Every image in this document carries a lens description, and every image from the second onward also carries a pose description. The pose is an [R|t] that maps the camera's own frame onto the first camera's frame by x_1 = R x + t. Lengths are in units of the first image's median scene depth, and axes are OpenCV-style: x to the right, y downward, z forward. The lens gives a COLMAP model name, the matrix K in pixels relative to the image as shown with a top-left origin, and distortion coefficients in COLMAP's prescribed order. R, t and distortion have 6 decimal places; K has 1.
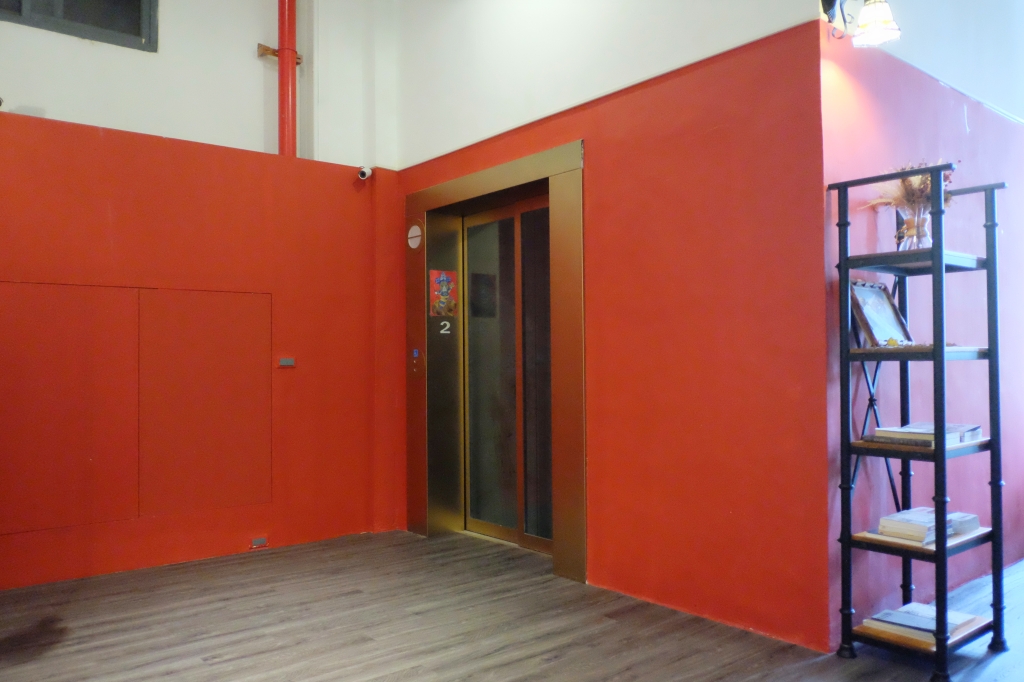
lens RADIAL K [[814.0, 0, 508.6], [0, 814.0, 343.9], [0, 0, 1]] dist [-0.026247, 0.012890]
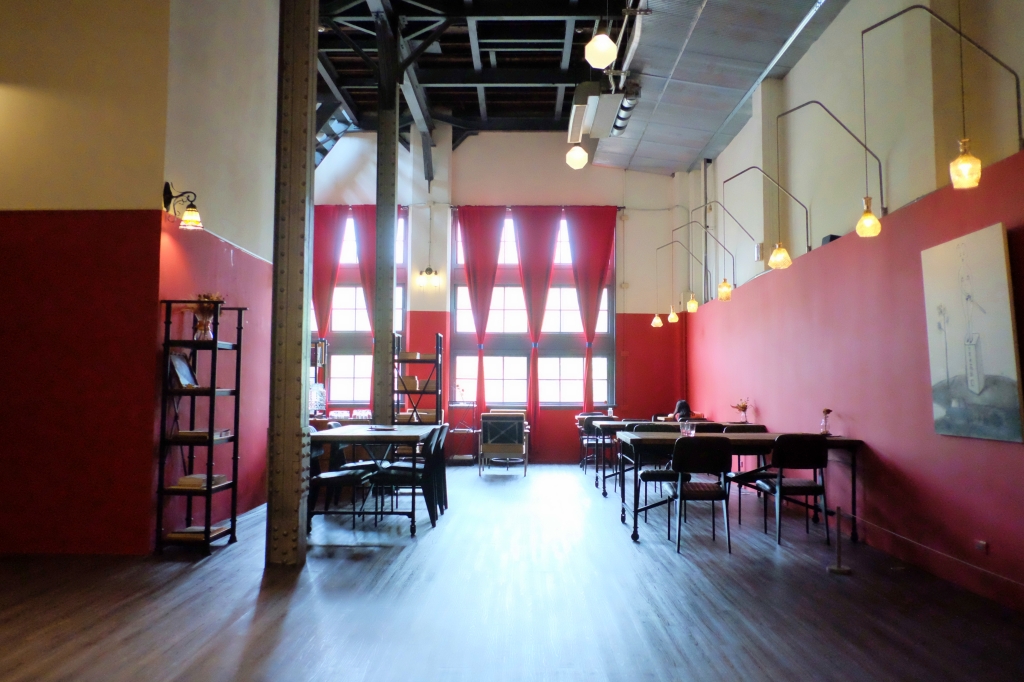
lens RADIAL K [[814.0, 0, 510.2], [0, 814.0, 339.2], [0, 0, 1]] dist [-0.026247, 0.012890]
pose [[0.655682, 0.067882, 0.751979, -0.470838], [-0.030907, 0.997529, -0.063099, -0.014139], [-0.754404, 0.018132, 0.656160, -0.819377]]
